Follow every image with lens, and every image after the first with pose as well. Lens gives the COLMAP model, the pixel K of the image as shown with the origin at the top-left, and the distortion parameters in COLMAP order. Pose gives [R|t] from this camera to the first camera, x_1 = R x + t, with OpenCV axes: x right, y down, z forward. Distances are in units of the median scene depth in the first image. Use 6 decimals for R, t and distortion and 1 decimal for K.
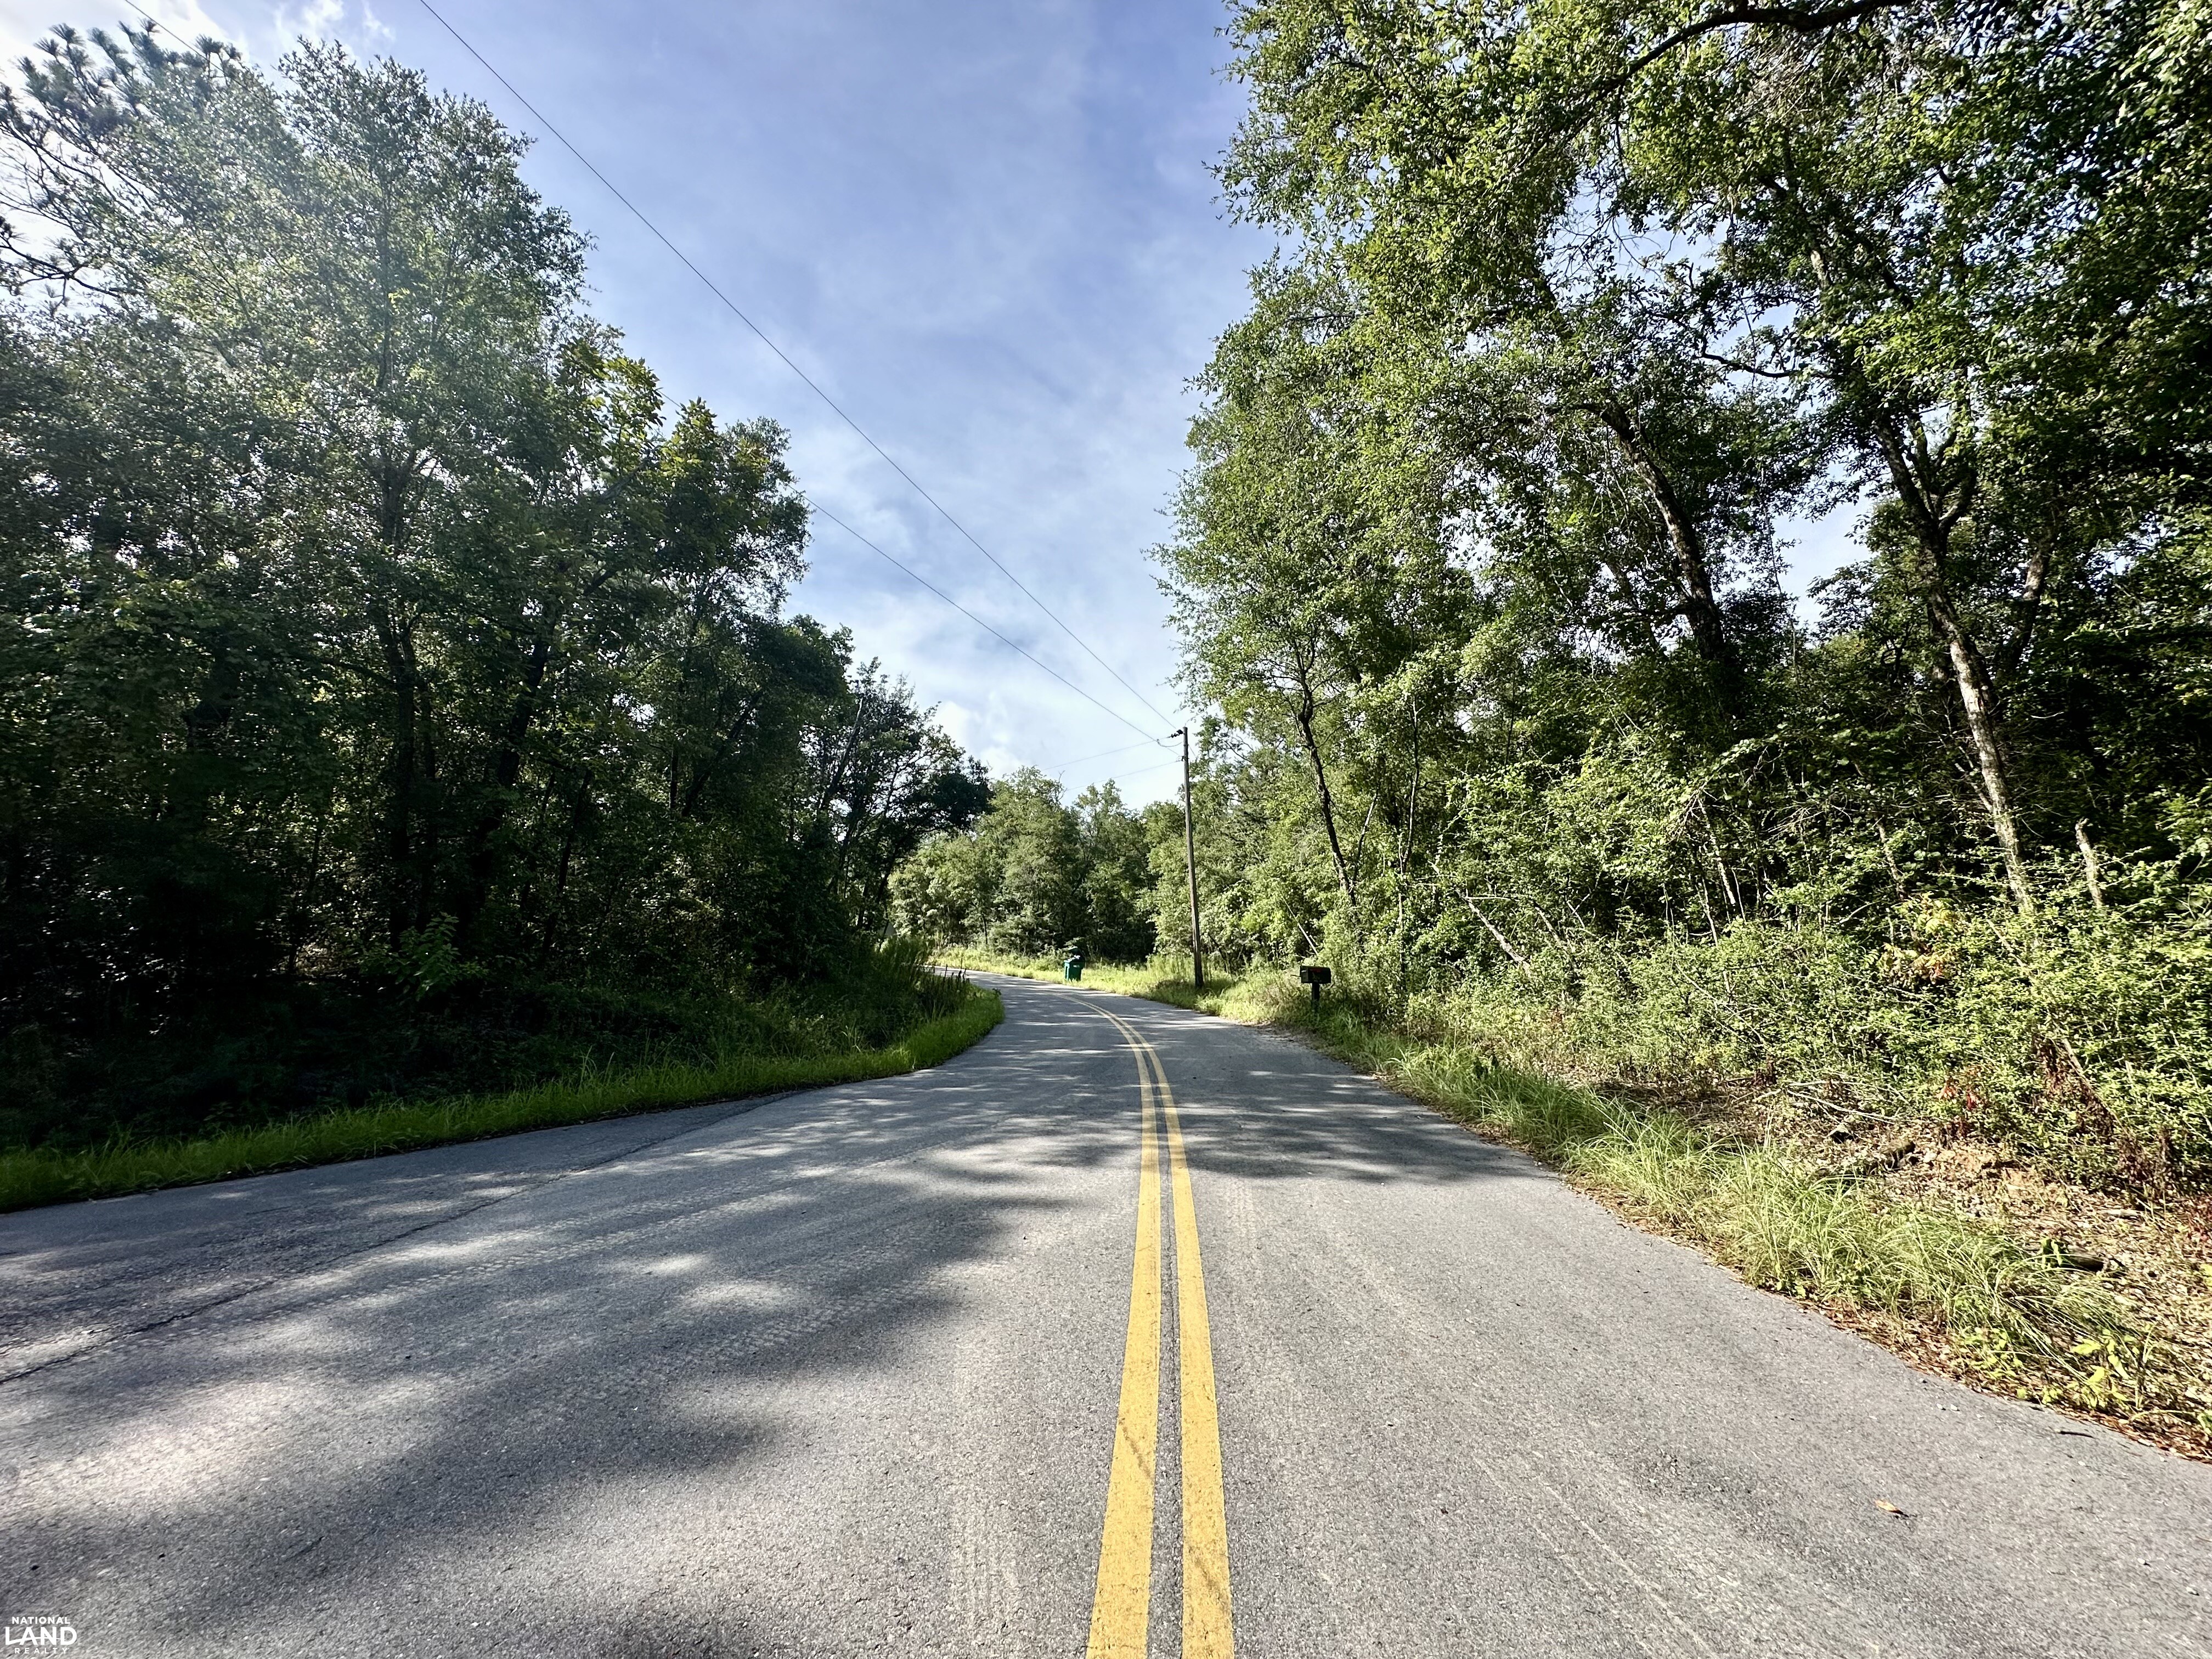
lens RADIAL K [[881.8, 0, 1106.0], [0, 881.8, 829.5], [0, 0, 1]] dist [0.000018, 0.000034]
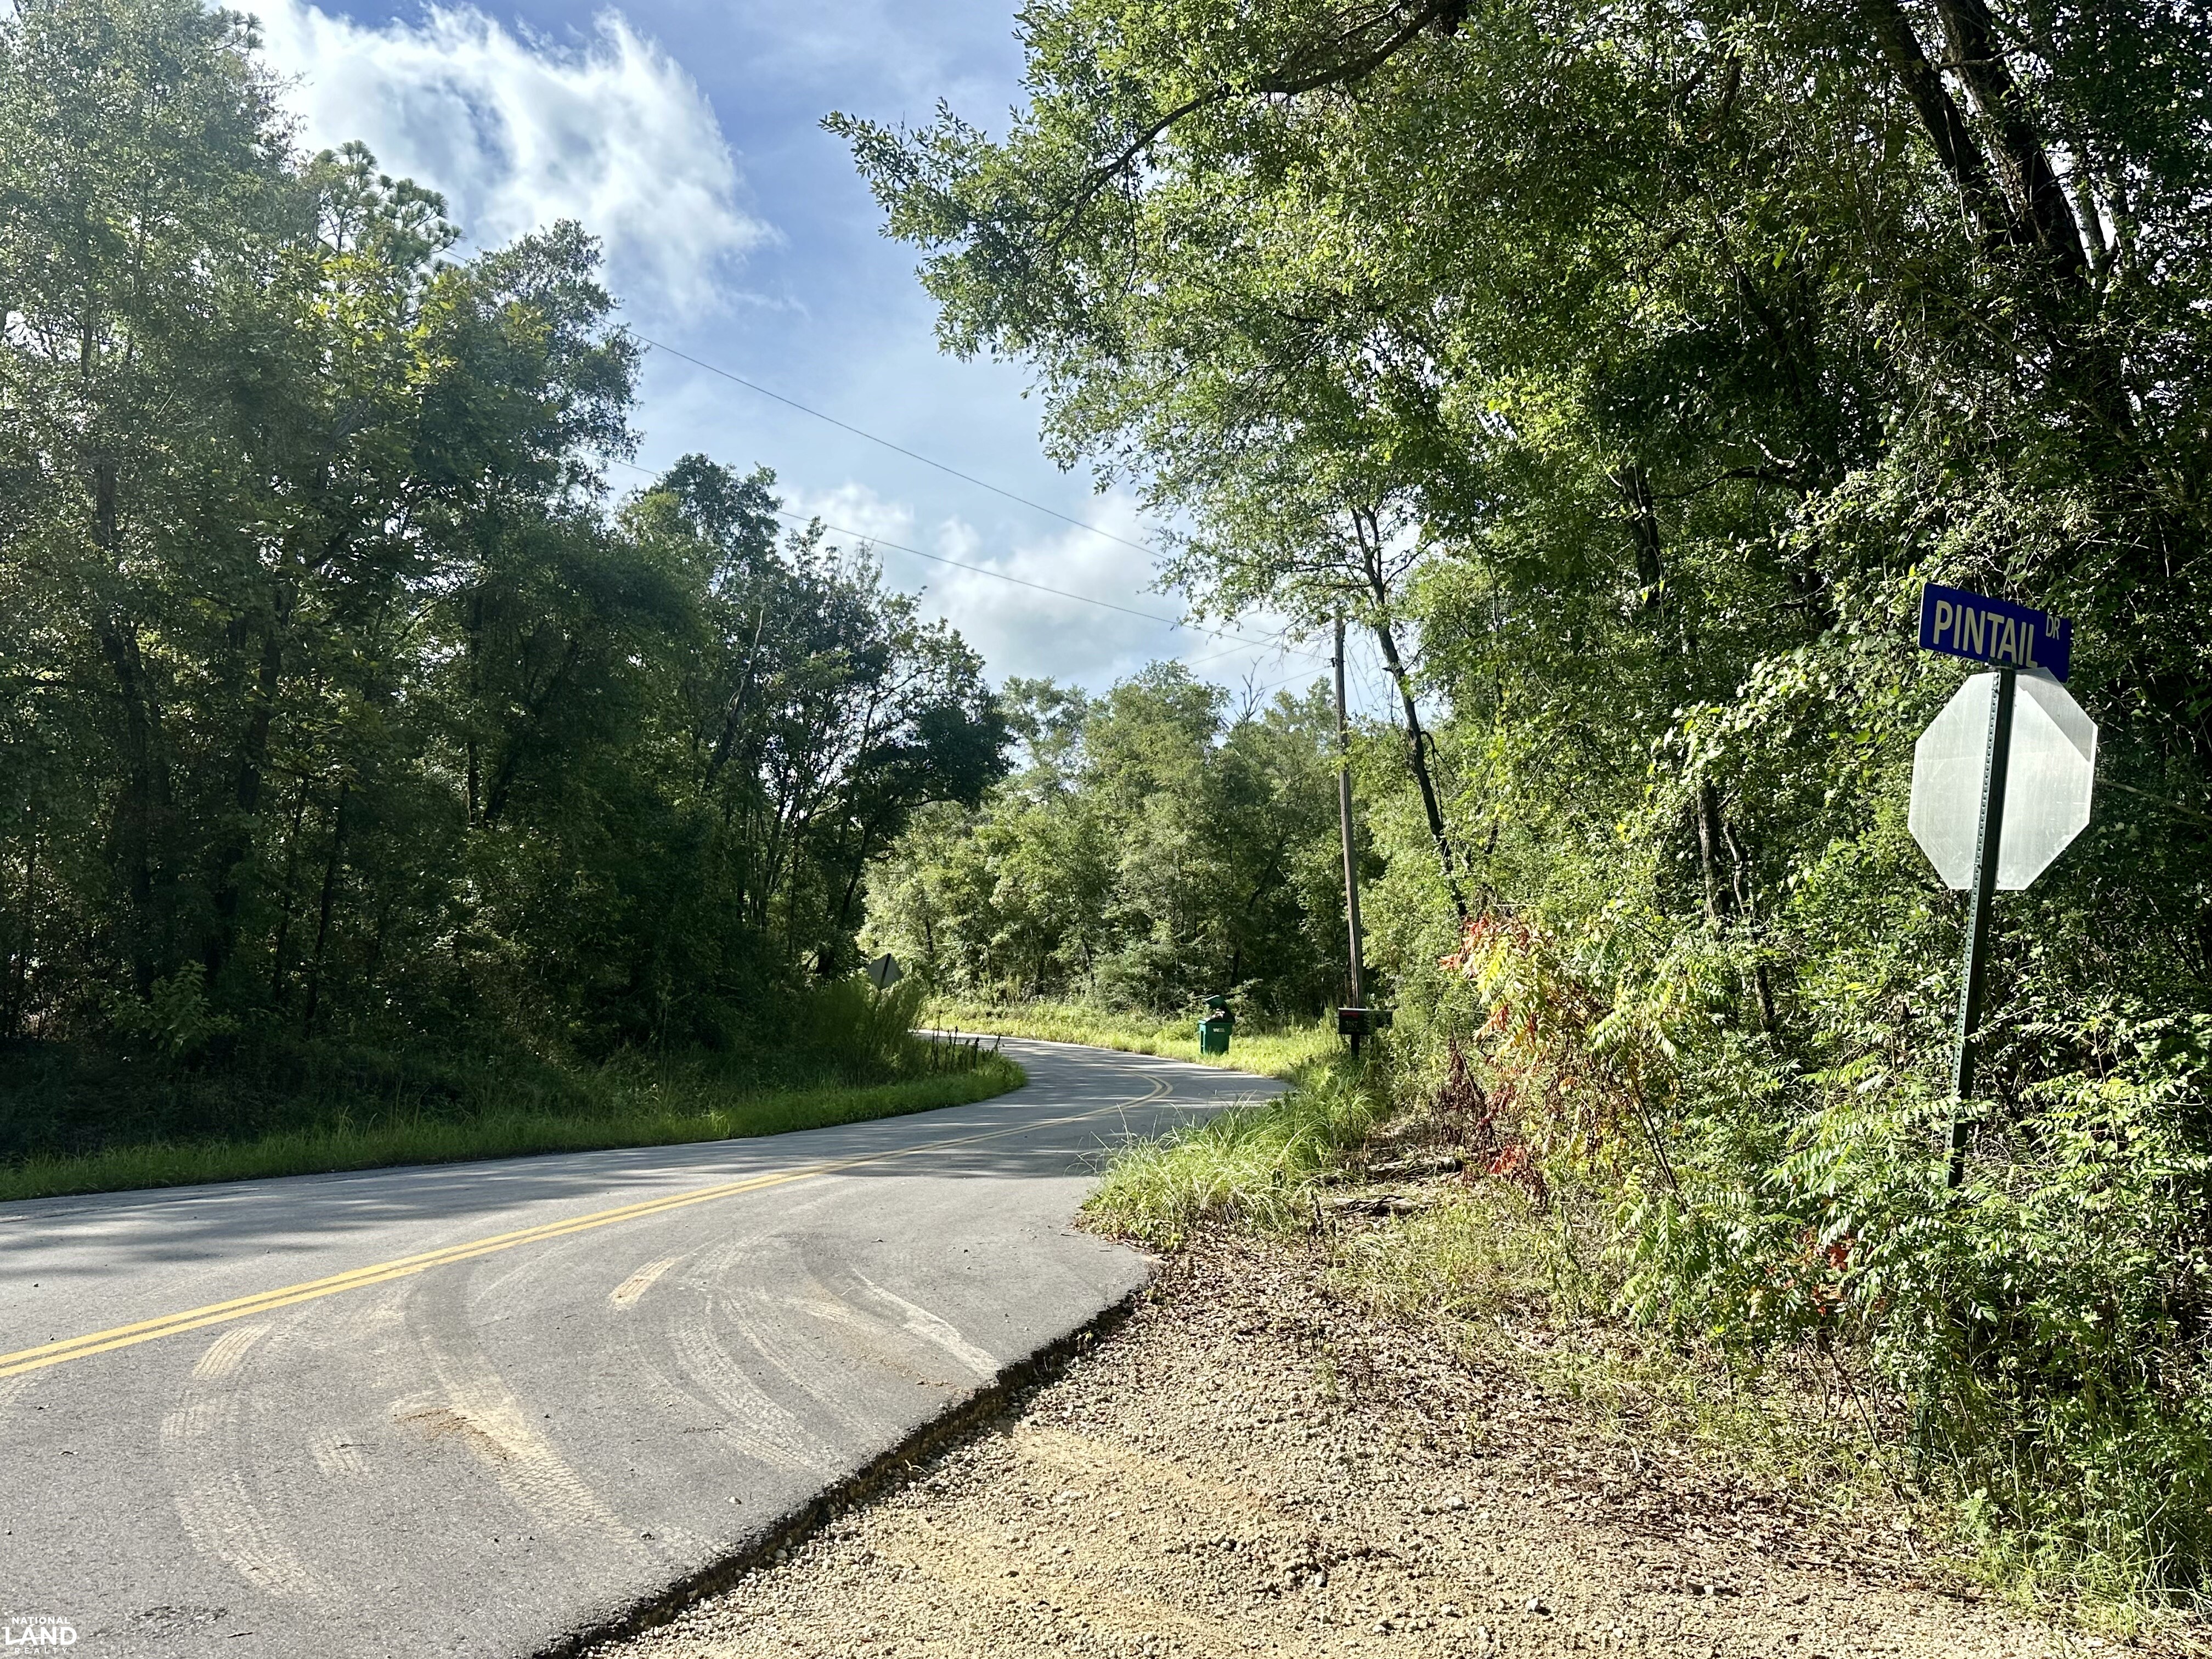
lens RADIAL K [[1943.5, 0, 1106.0], [0, 1943.5, 829.5], [0, 0, 1]] dist [0.262161, -0.460139]
pose [[0.978175, -0.035928, -0.204652, 0.153408], [0.044296, 0.998353, 0.036453, -0.019198], [0.203006, -0.044723, 0.978156, -0.212436]]
